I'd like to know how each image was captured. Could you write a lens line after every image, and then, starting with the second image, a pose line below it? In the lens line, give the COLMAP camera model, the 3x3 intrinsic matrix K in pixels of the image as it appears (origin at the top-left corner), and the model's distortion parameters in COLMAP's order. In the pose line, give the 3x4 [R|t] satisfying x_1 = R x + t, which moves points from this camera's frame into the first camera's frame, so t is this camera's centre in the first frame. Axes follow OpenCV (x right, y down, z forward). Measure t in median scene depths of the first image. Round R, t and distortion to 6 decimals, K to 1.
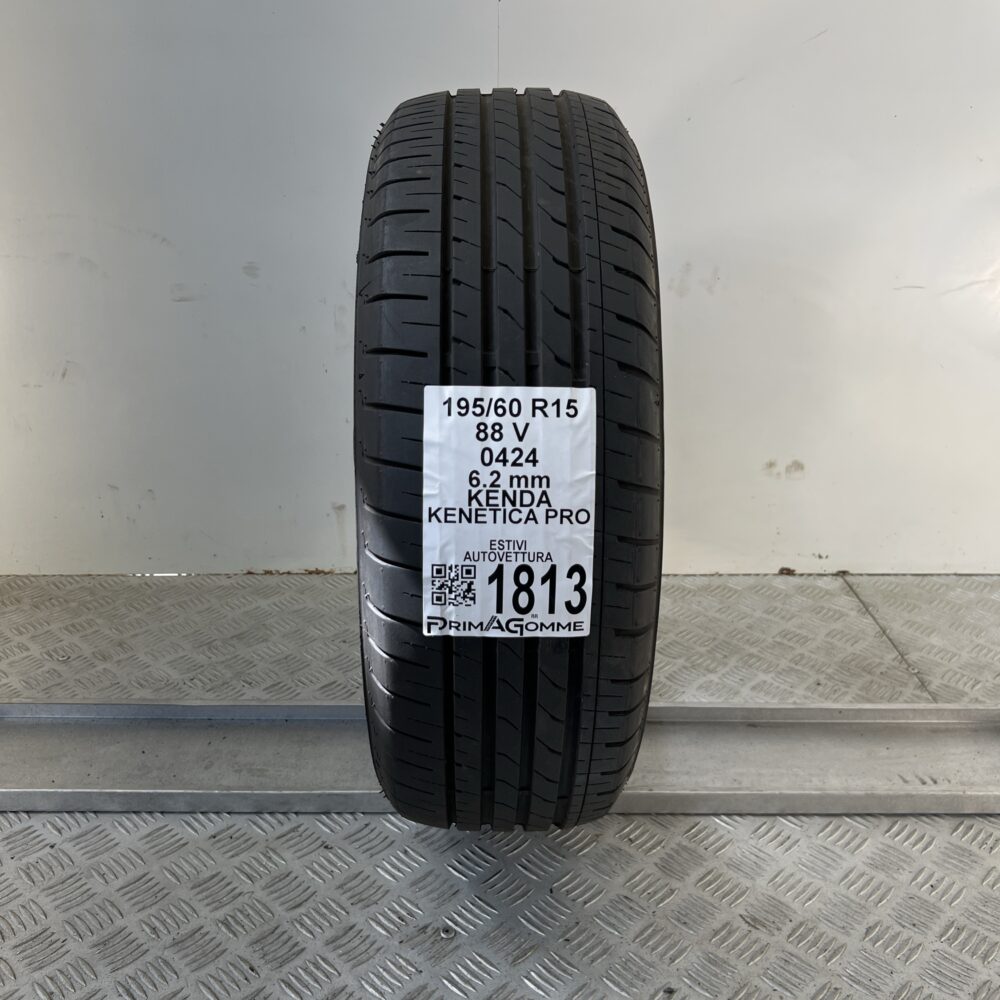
lens RADIAL K [[1028.0, 0, 500.0], [0, 1028.0, 500.0], [0, 0, 1]] dist [0.011163, -0.044965]
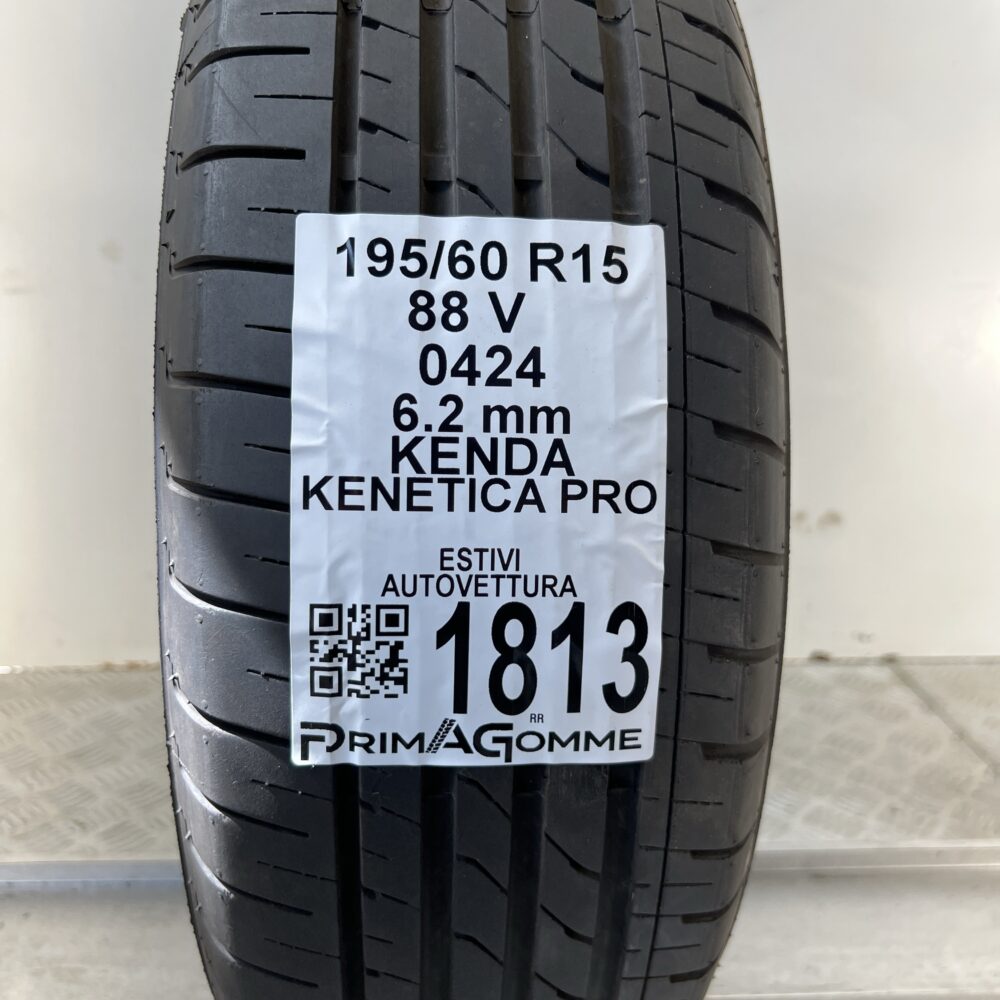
lens RADIAL K [[1028.0, 0, 500.0], [0, 1028.0, 500.0], [0, 0, 1]] dist [0.011163, -0.044965]
pose [[0.998360, -0.001679, 0.057218, -0.009052], [0.007311, 0.995123, -0.098371, 0.061946], [-0.056774, 0.098628, 0.993504, 0.543076]]
